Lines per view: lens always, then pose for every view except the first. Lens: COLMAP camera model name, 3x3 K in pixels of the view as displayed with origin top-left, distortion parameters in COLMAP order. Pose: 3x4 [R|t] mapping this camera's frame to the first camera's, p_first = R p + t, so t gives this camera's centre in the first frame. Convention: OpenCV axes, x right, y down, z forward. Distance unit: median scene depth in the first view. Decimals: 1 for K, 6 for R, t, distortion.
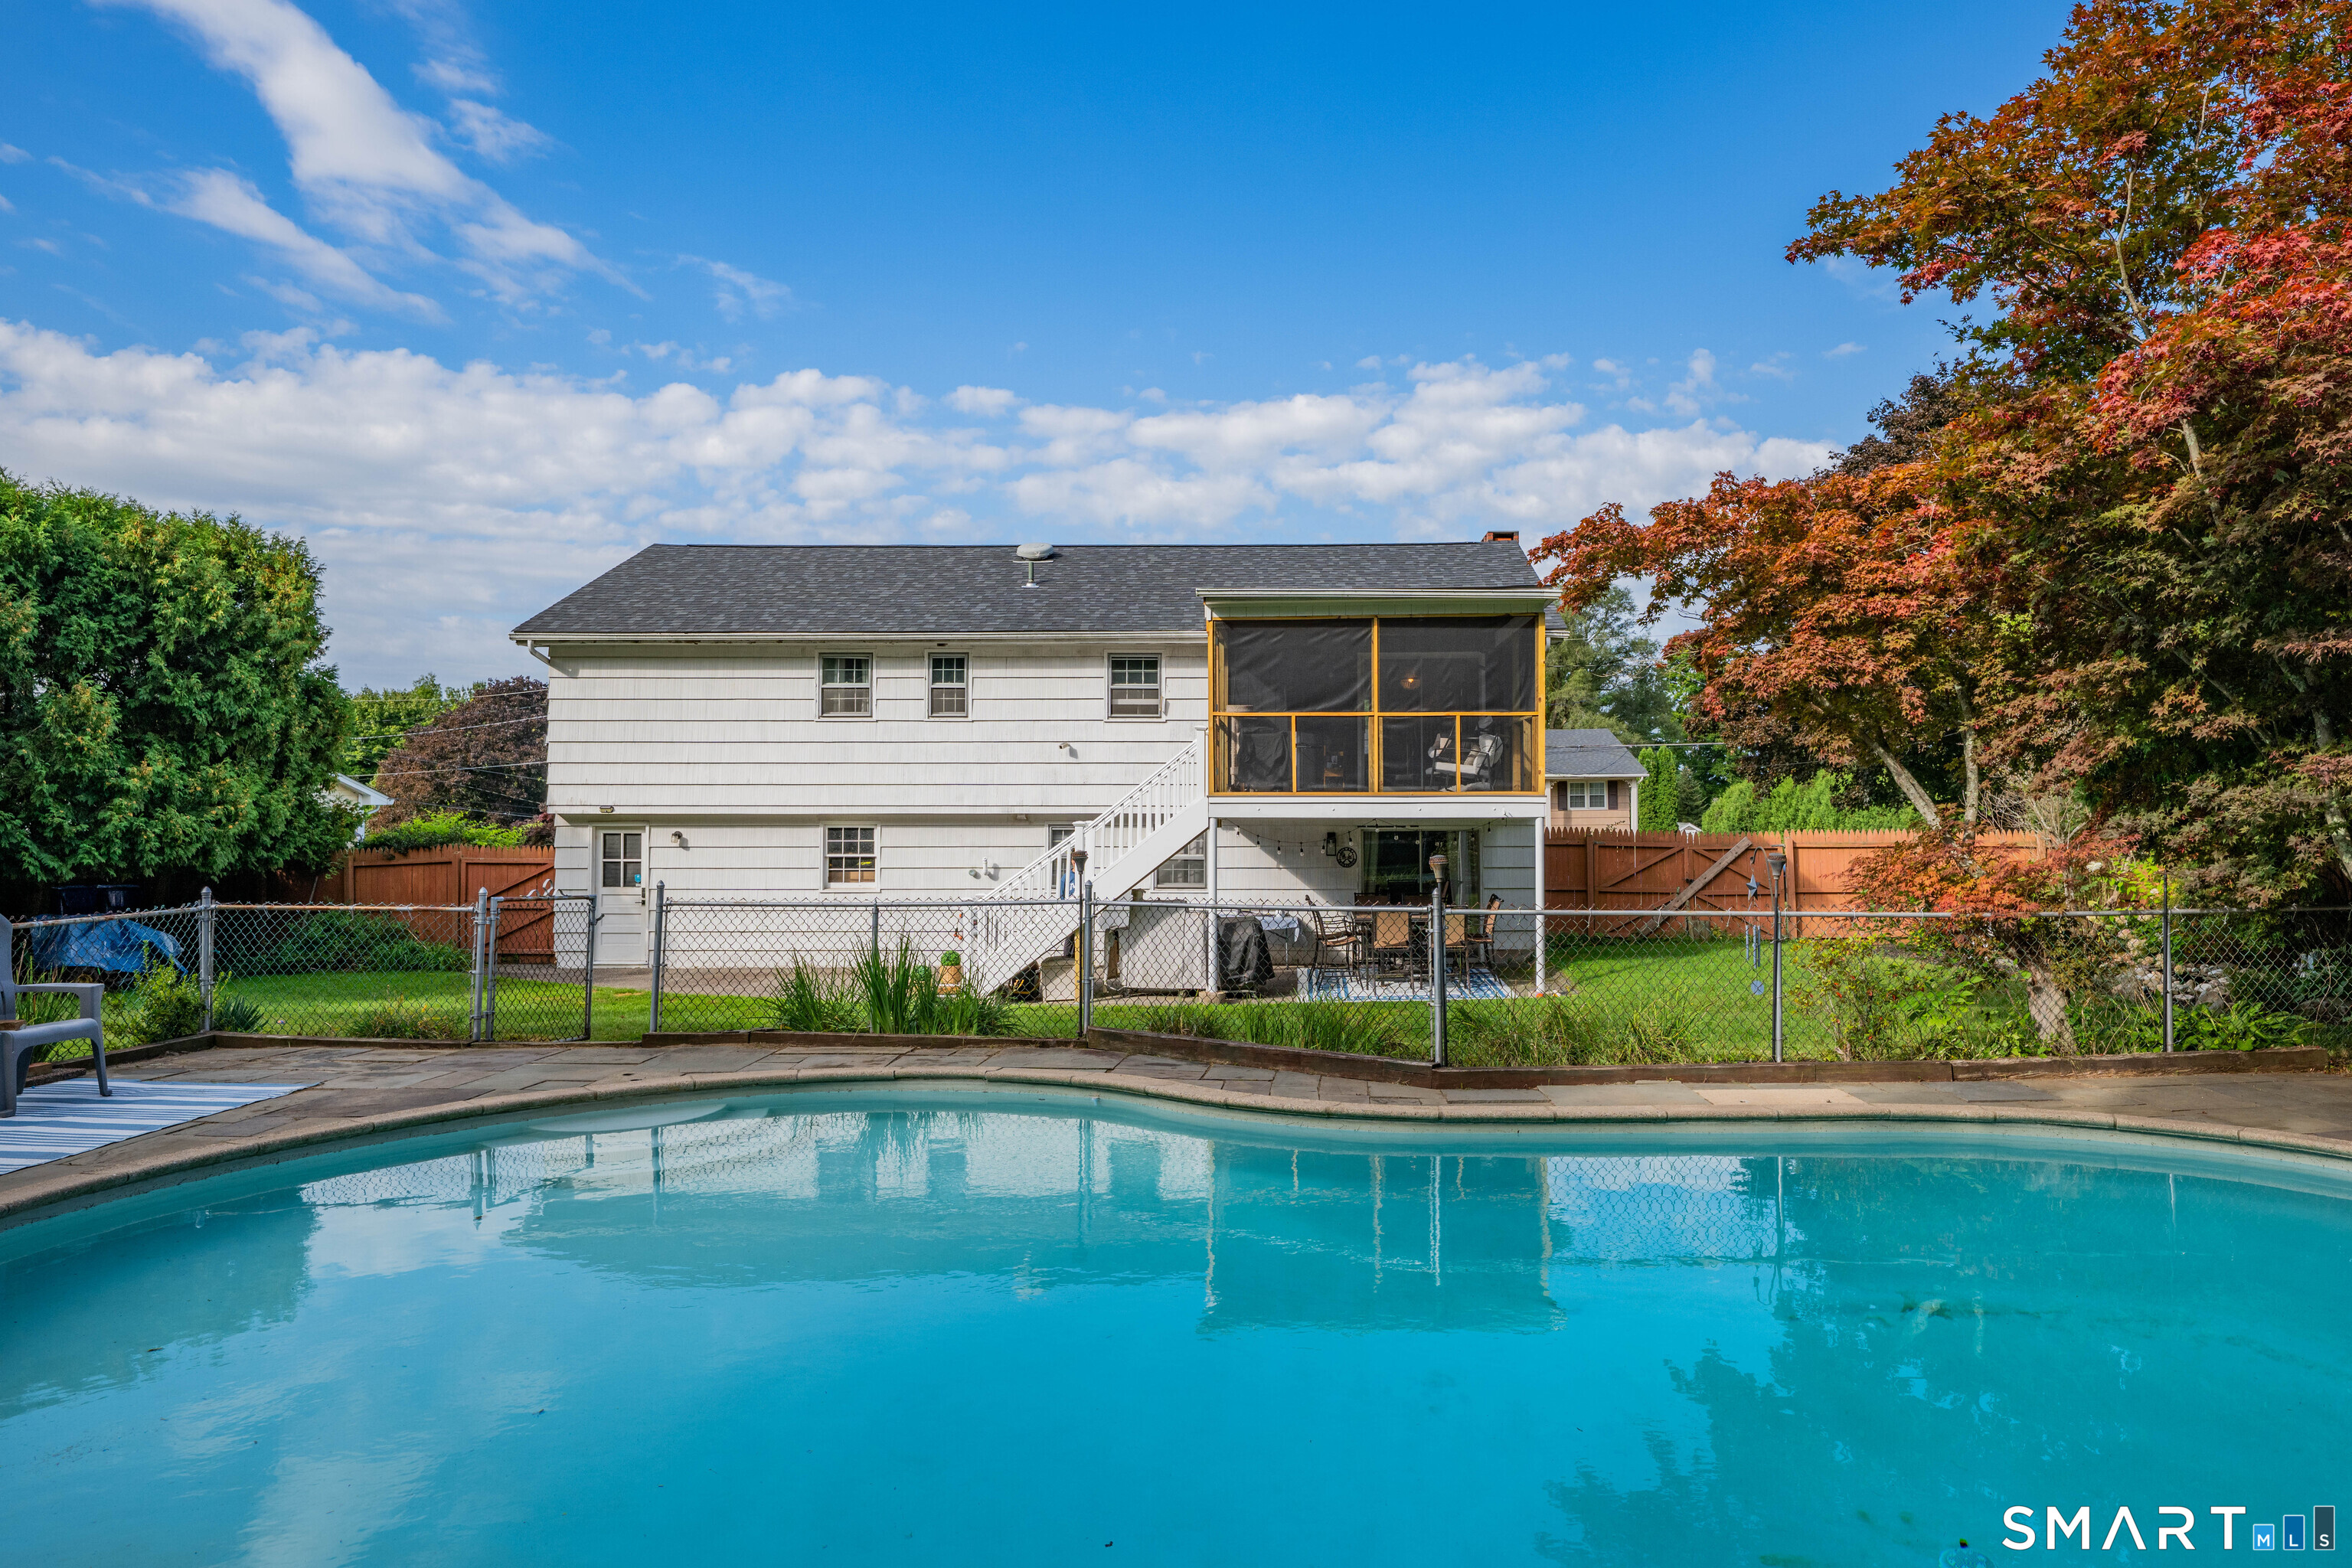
lens RADIAL K [[1422.8, 0, 1174.8], [0, 1422.8, 784.8], [0, 0, 1]] dist [0.000880, -0.000078]
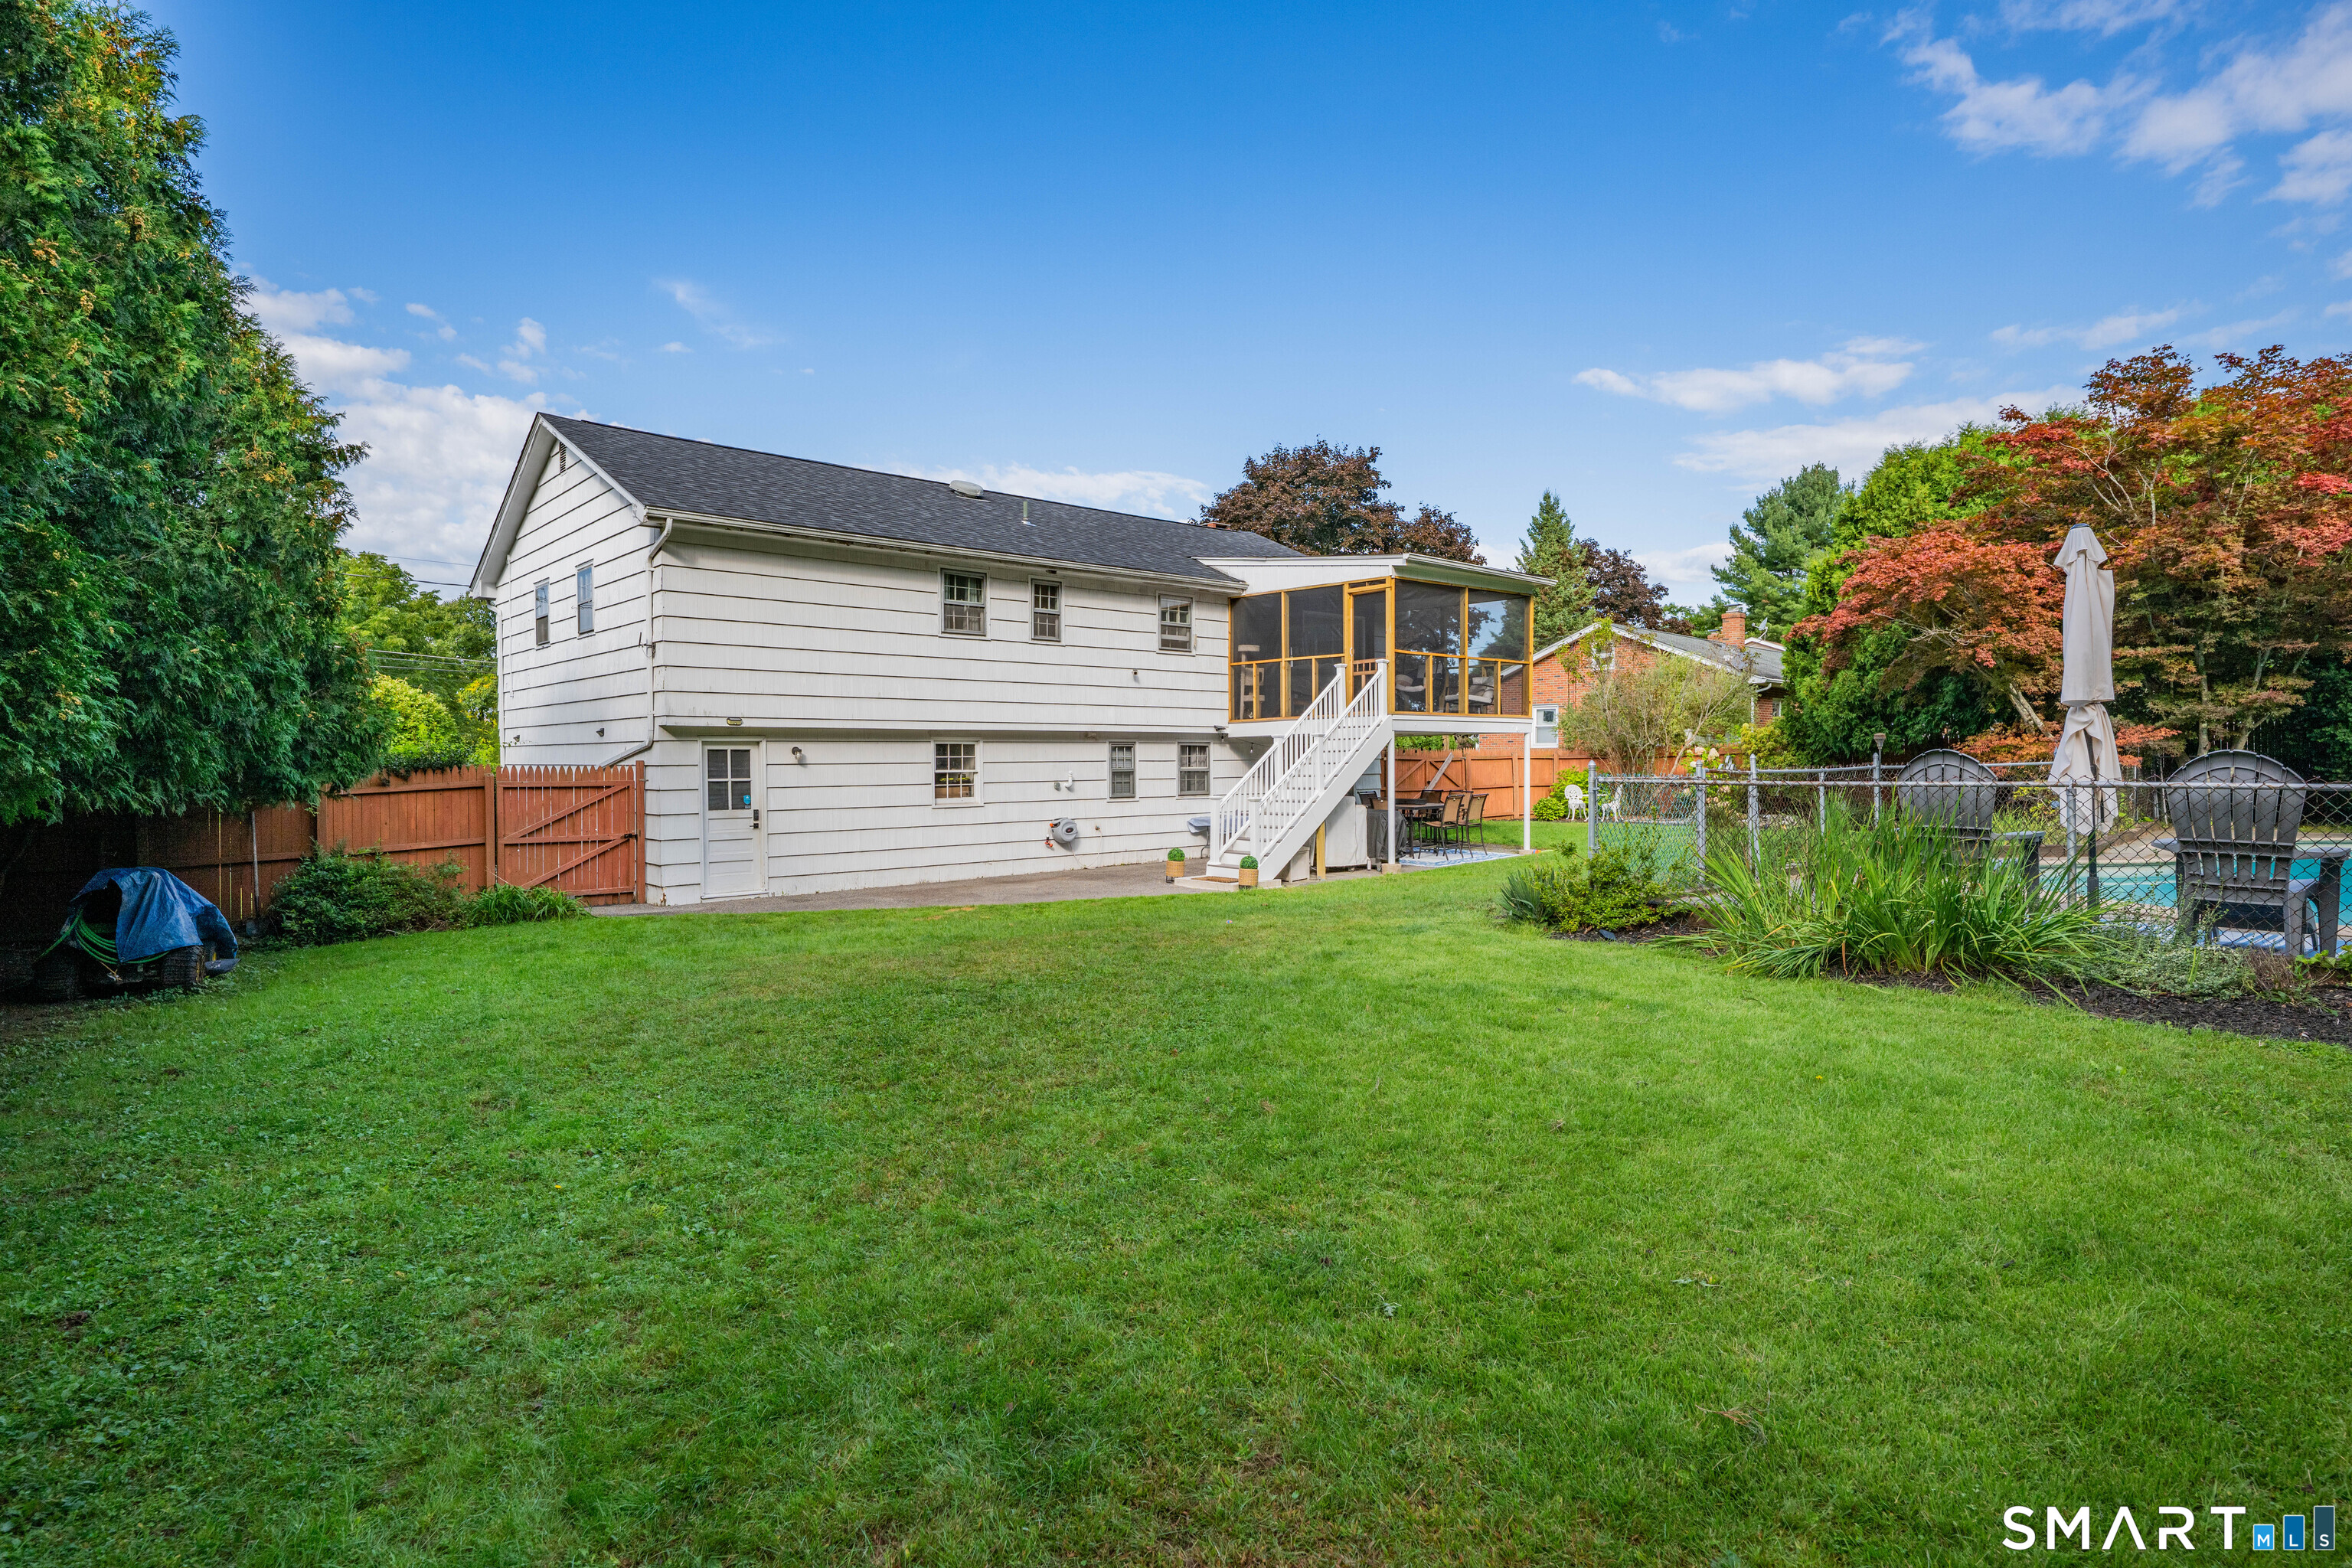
lens RADIAL K [[1191.5, 0, 1172.3], [0, 1191.5, 798.2], [0, 0, 1]] dist [-0.001146, -0.000455]
pose [[0.739707, -0.026569, 0.672405, -0.691611], [-0.008150, 0.998793, 0.048432, 0.026613], [-0.672880, -0.041305, 0.738598, 0.269772]]
